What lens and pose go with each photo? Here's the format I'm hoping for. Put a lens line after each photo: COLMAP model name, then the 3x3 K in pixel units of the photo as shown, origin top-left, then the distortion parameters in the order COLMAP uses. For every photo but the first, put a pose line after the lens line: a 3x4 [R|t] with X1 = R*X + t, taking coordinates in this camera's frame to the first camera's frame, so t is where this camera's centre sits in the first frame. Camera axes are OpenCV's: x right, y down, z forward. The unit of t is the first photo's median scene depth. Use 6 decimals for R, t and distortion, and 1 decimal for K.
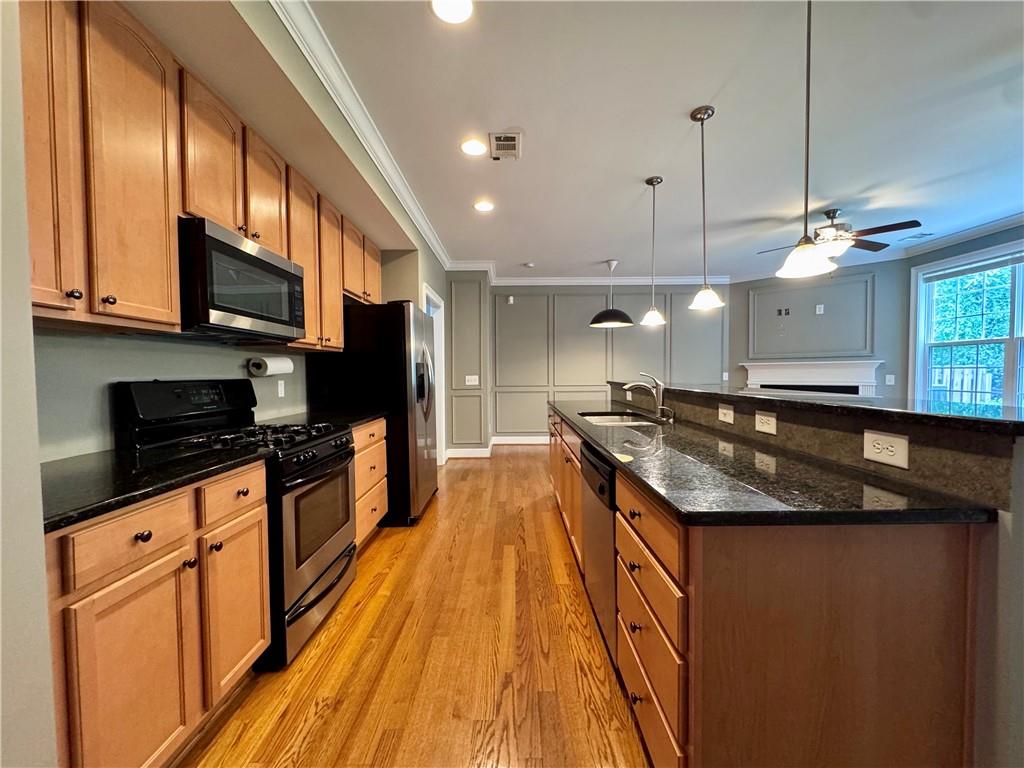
lens RADIAL K [[409.5, 0, 512.5], [0, 409.5, 384.9], [0, 0, 1]] dist [-0.002625, -0.000055]
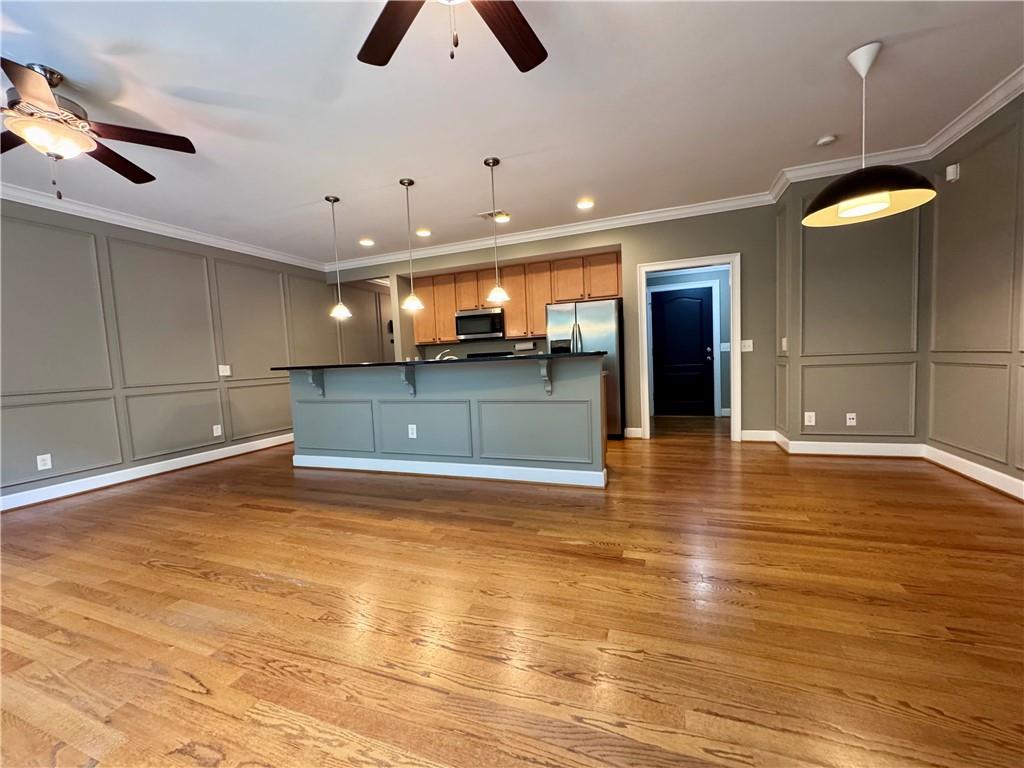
lens RADIAL K [[409.5, 0, 513.6], [0, 409.5, 384.3], [0, 0, 1]] dist [-0.002625, -0.000055]
pose [[-0.353712, 0.086123, -0.931381, 1.806906], [0.019971, 0.996220, 0.084534, -0.028315], [0.935141, 0.011301, -0.354095, 1.913085]]
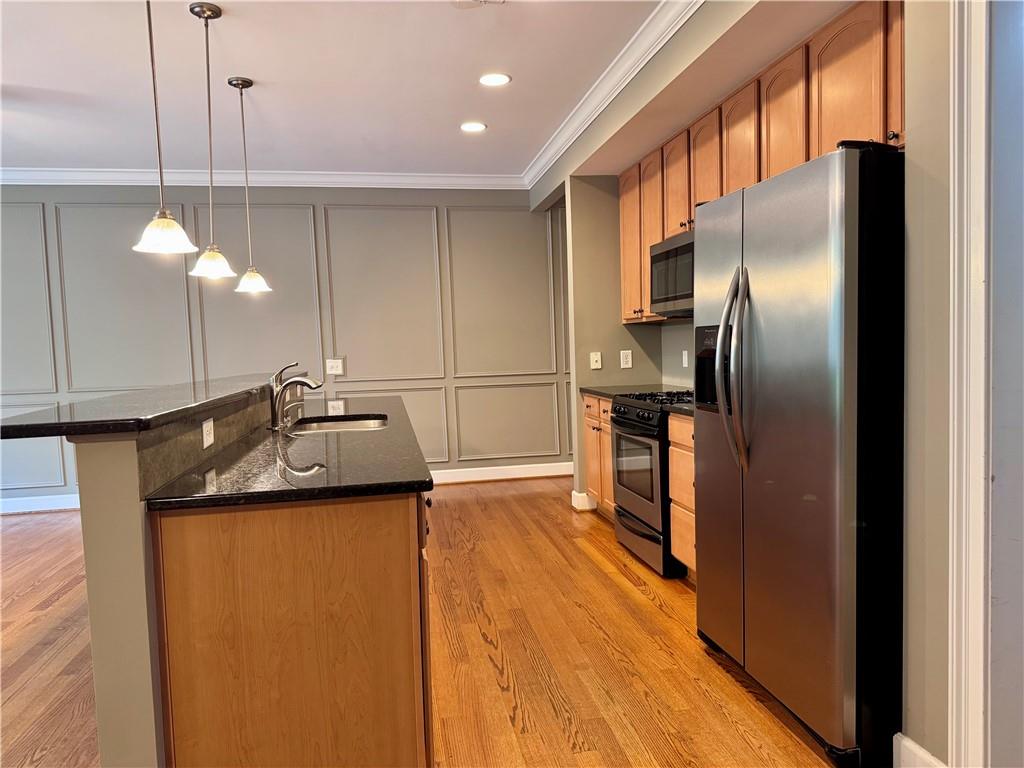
lens RADIAL K [[711.3, 0, 519.7], [0, 711.3, 386.2], [0, 0, 1]] dist [0.023692, -0.027546]
pose [[-0.981594, 0.050227, -0.184256, 0.181761], [0.034061, 0.995370, 0.089879, -0.089332], [0.187918, 0.081949, -0.978760, 2.392287]]
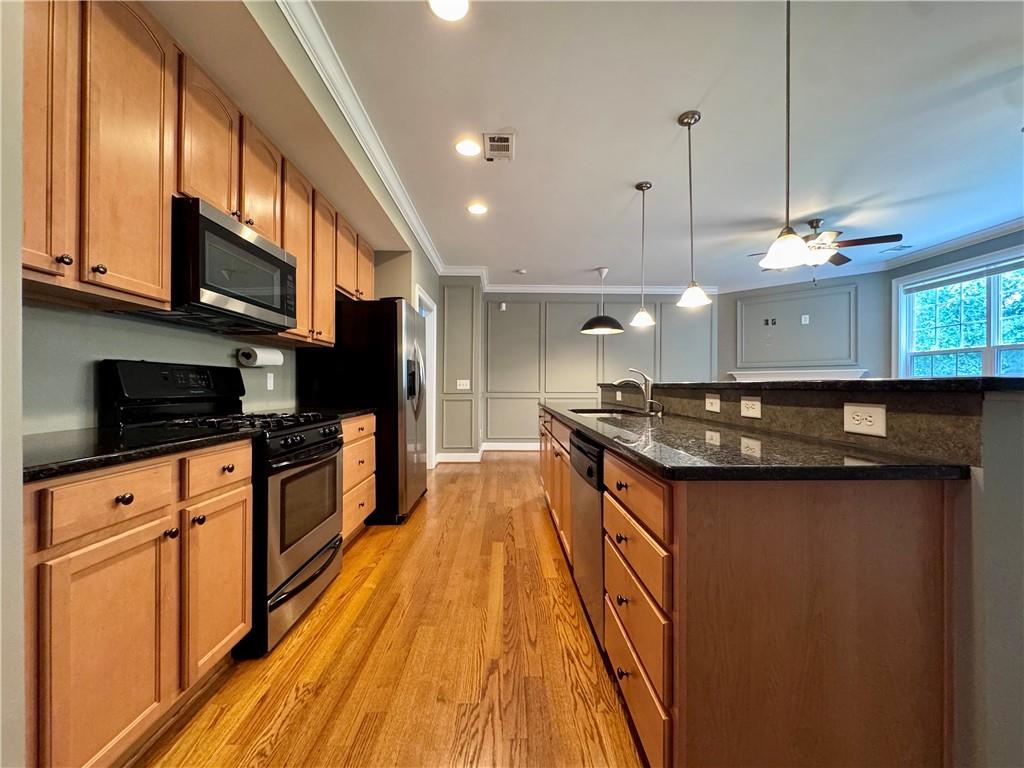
lens RADIAL K [[409.5, 0, 512.5], [0, 409.5, 384.9], [0, 0, 1]] dist [-0.002625, -0.000055]
pose [[0.999736, 0.012042, 0.019589, 0.003694], [-0.011389, 0.999387, -0.033108, 0.050566], [-0.019976, 0.032876, 0.999260, -0.004959]]
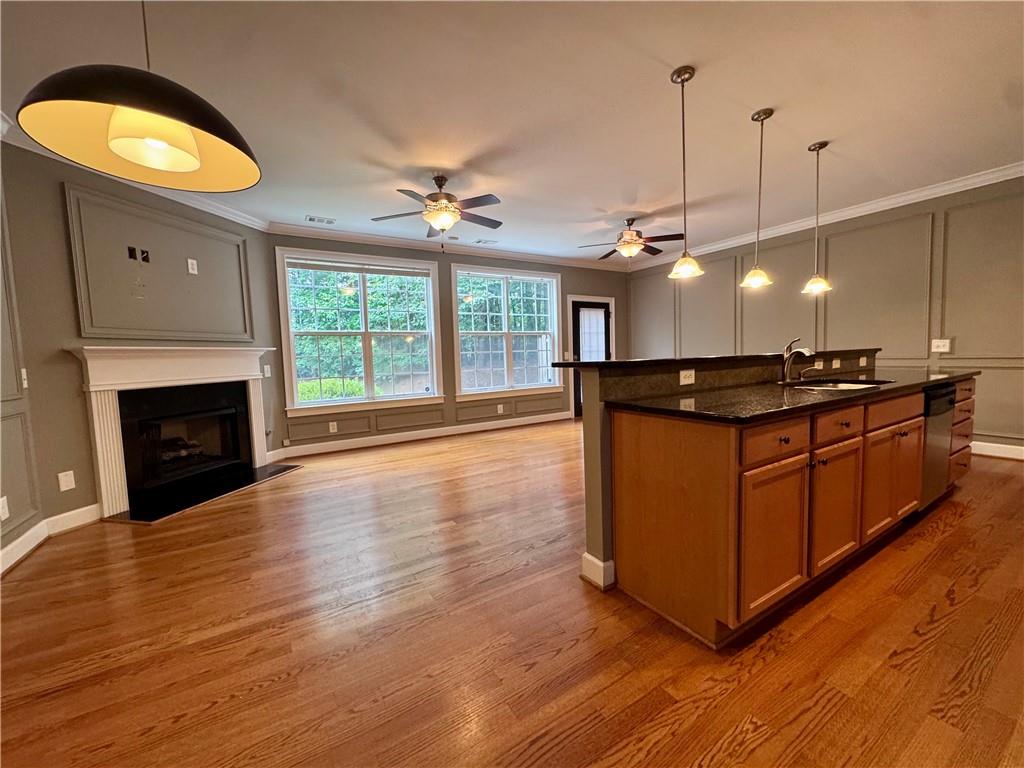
lens RADIAL K [[409.5, 0, 514.0], [0, 409.5, 384.6], [0, 0, 1]] dist [-0.002625, -0.000055]
pose [[-0.525638, -0.035317, 0.849975, -0.173375], [0.064636, 0.994592, 0.081298, -0.045853], [-0.848250, 0.097673, -0.520512, 2.250136]]
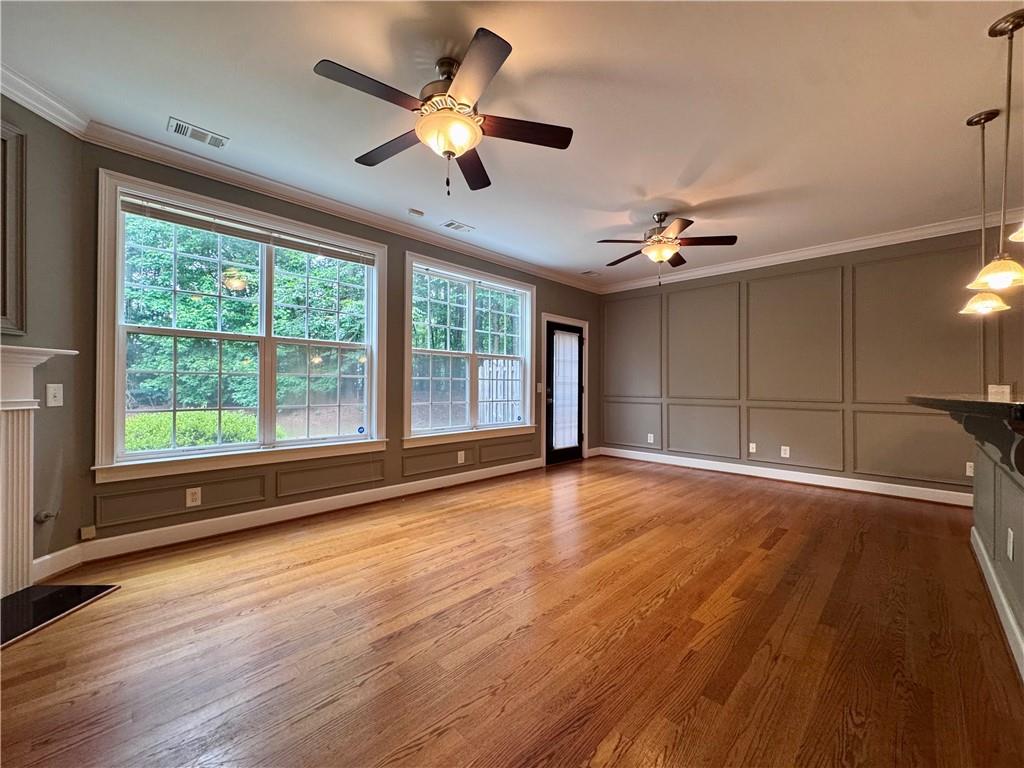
lens RADIAL K [[409.5, 0, 513.5], [0, 409.5, 385.6], [0, 0, 1]] dist [-0.002625, -0.000055]
pose [[-0.712729, 0.004613, 0.701425, 0.586929], [0.022203, 0.999626, 0.015986, -0.041674], [-0.701088, 0.026968, -0.712564, 2.152486]]
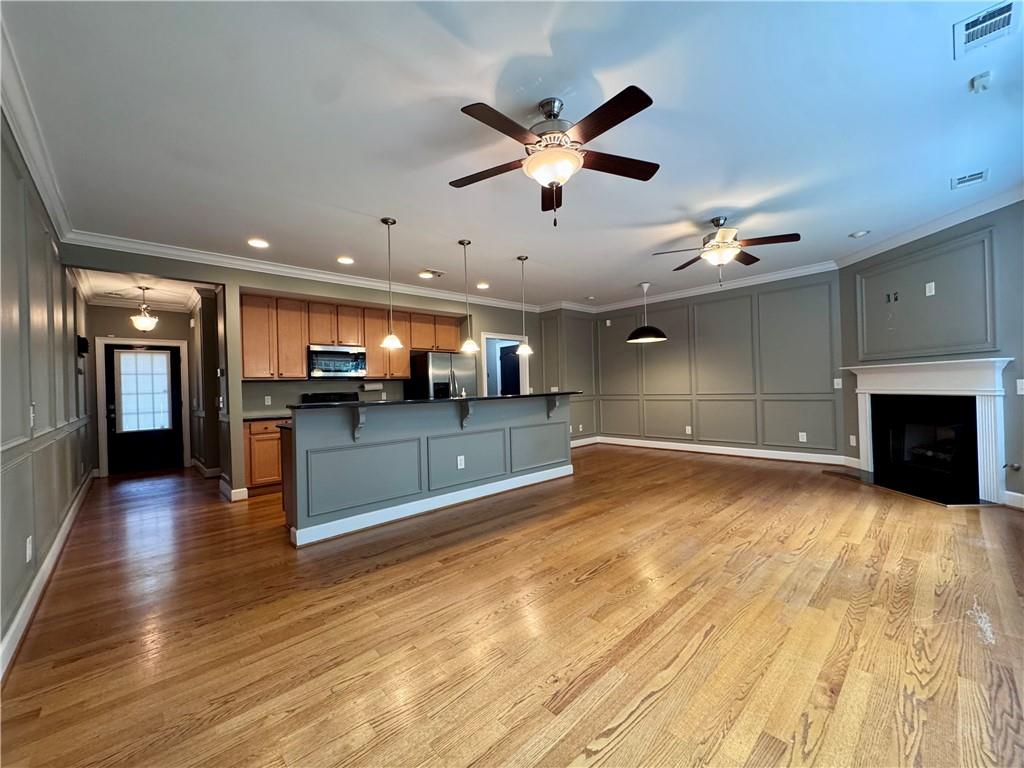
lens RADIAL K [[409.5, 0, 512.0], [0, 409.5, 386.3], [0, 0, 1]] dist [-0.002625, -0.000055]
pose [[0.682345, -0.012517, -0.730923, 1.881457], [0.000910, 0.999867, -0.016272, -0.008578], [0.731030, 0.010438, 0.682266, -0.055533]]
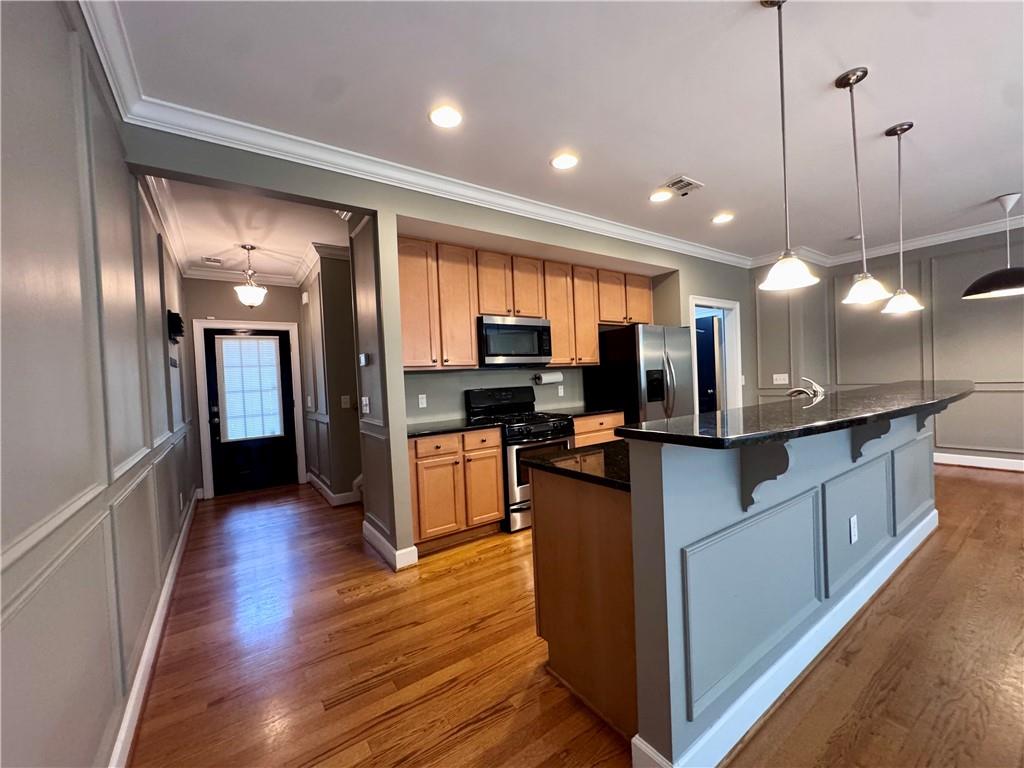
lens RADIAL K [[409.5, 0, 512.1], [0, 409.5, 385.7], [0, 0, 1]] dist [-0.002625, -0.000055]
pose [[0.571823, -0.001986, -0.820374, 0.751833], [0.015315, 0.999849, 0.008254, -0.031666], [0.820234, -0.017283, 0.571767, -0.090458]]
